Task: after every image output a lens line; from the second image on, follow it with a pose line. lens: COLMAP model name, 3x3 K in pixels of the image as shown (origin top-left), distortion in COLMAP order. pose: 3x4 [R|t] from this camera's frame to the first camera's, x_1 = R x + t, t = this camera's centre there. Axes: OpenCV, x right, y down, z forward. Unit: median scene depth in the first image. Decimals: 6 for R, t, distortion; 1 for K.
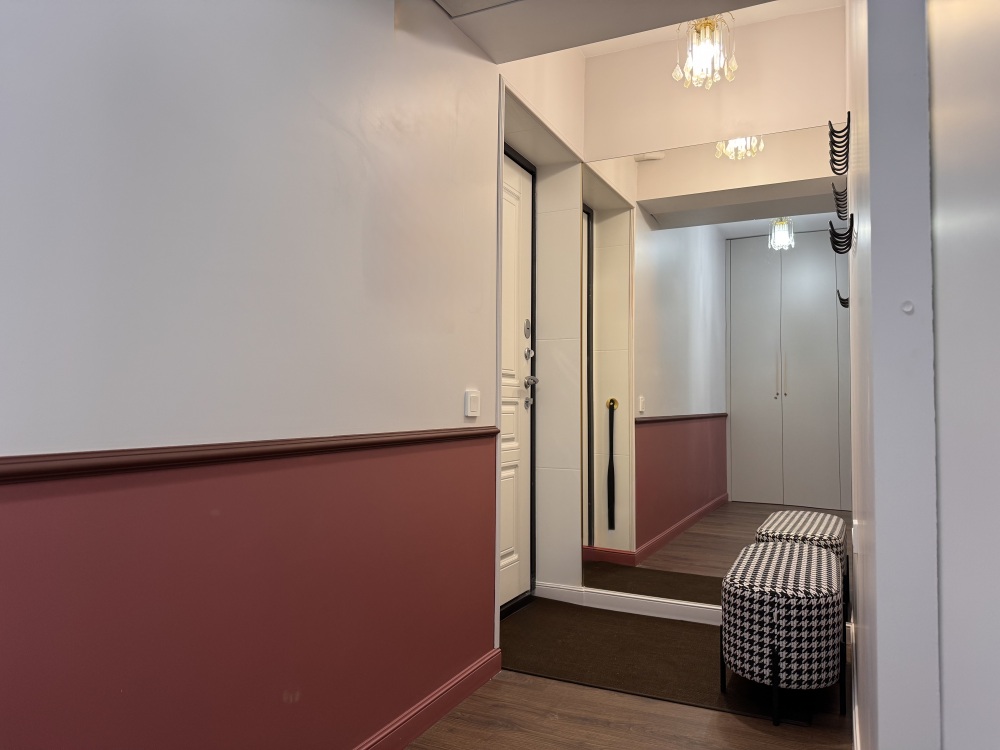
lens RADIAL K [[711.3, 0, 494.1], [0, 711.3, 369.9], [0, 0, 1]] dist [0.056061, -0.070162]
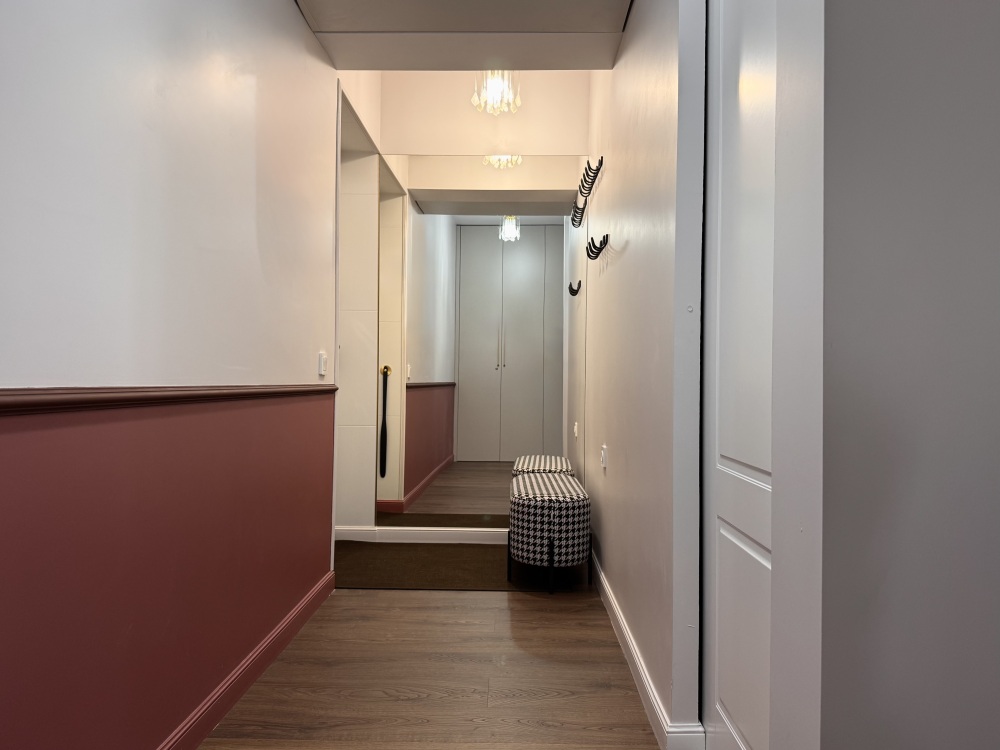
lens RADIAL K [[711.3, 0, 504.2], [0, 711.3, 373.4], [0, 0, 1]] dist [0.056061, -0.070162]
pose [[0.915978, 0.000290, 0.401228, -0.210547], [-0.017168, 0.999112, 0.038473, 0.011422], [-0.400861, -0.042128, 0.915170, -0.184747]]
